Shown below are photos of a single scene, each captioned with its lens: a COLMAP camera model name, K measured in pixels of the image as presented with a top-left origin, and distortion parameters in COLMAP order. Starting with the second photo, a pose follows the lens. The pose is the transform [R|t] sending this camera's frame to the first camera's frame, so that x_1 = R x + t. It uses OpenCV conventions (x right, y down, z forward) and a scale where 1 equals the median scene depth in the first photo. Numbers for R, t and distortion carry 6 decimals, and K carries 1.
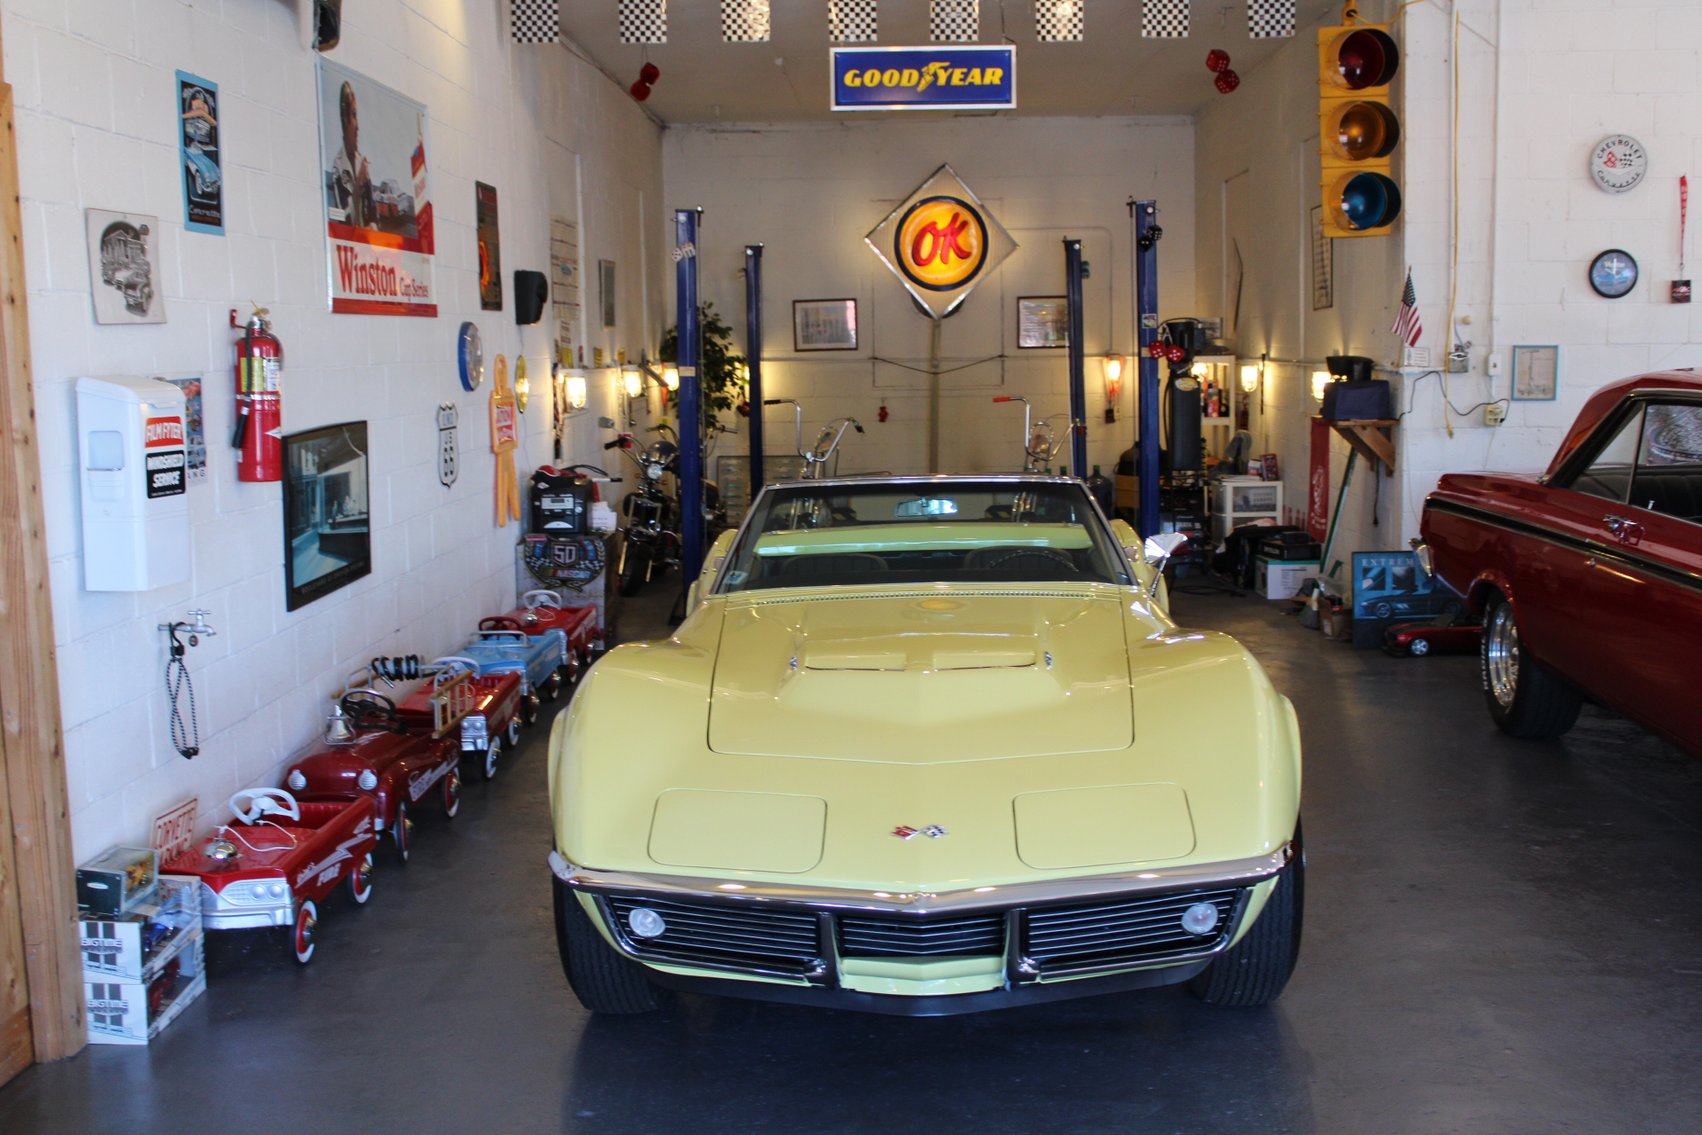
lens RADIAL K [[1887.3, 0, 842.0], [0, 1887.3, 568.3], [0, 0, 1]] dist [-0.113840, 0.171648]
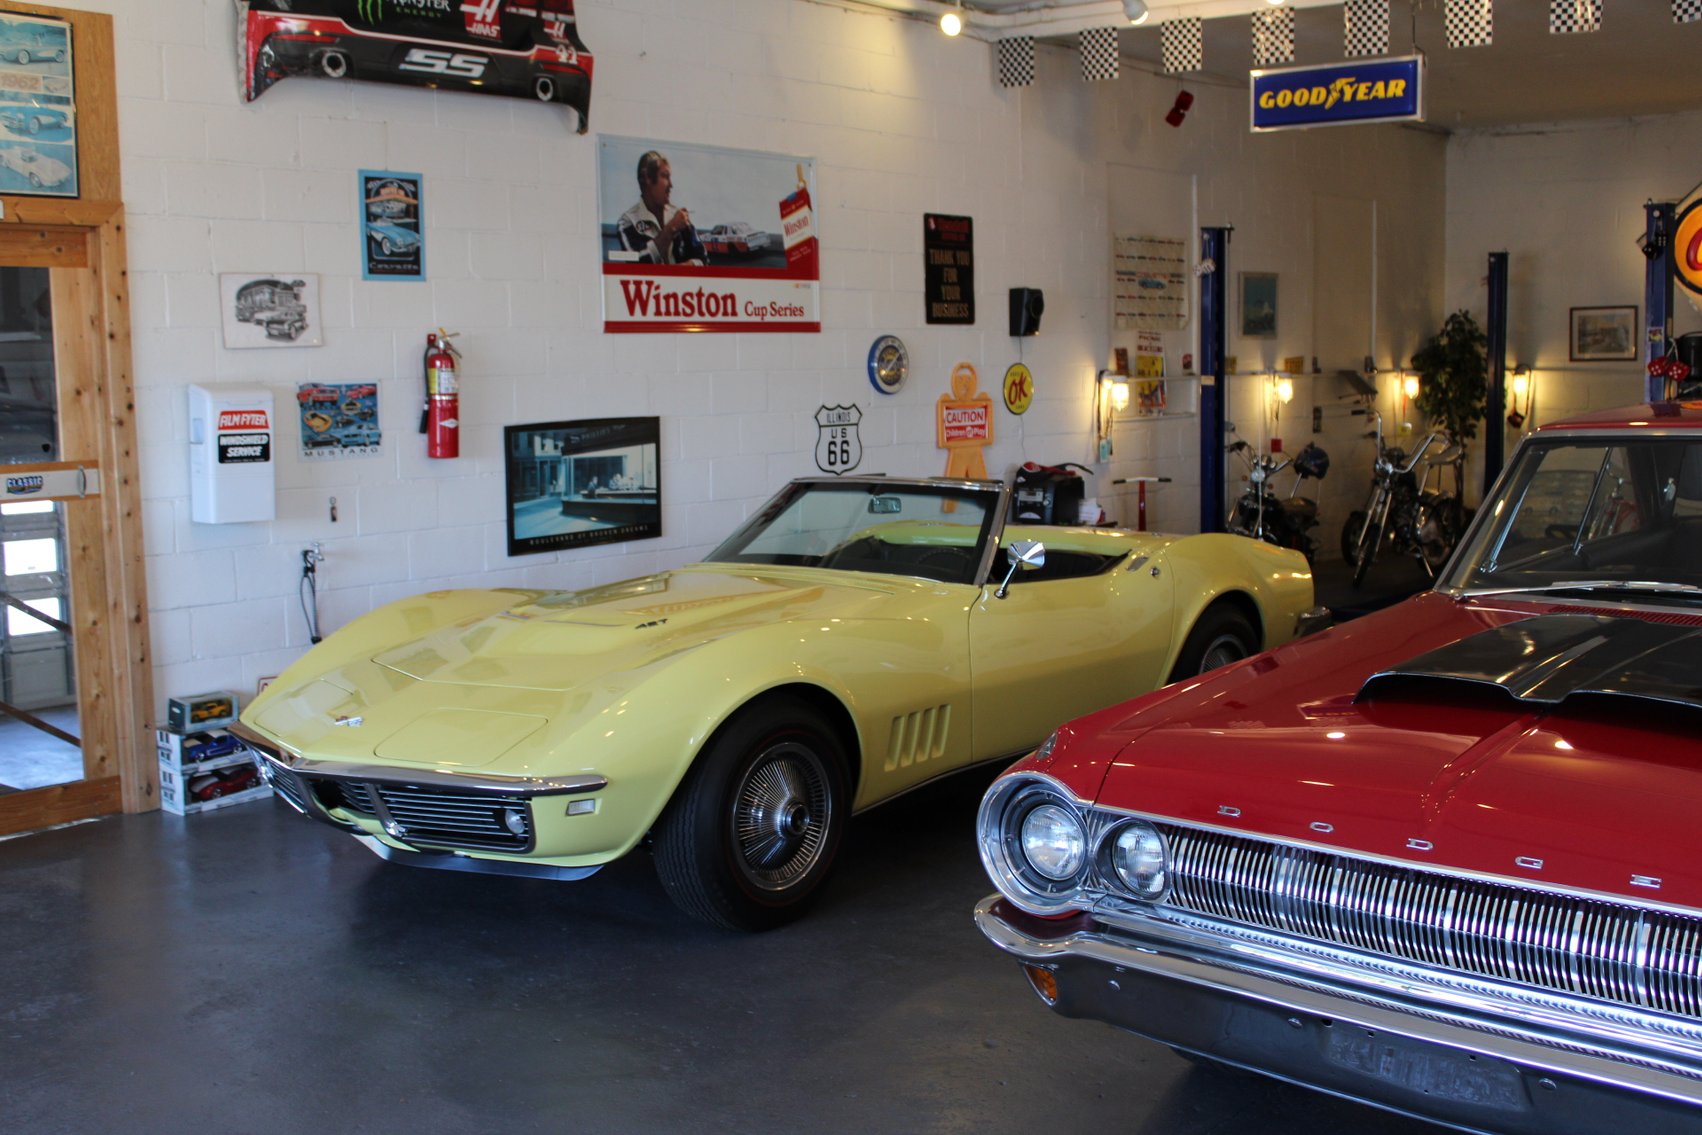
lens RADIAL K [[1887.3, 0, 842.0], [0, 1887.3, 568.3], [0, 0, 1]] dist [-0.113840, 0.171648]
pose [[0.788016, 0.076531, -0.610880, 0.473645], [-0.074791, 0.996795, 0.028400, -0.016219], [0.611095, 0.023309, 0.791214, 0.049624]]
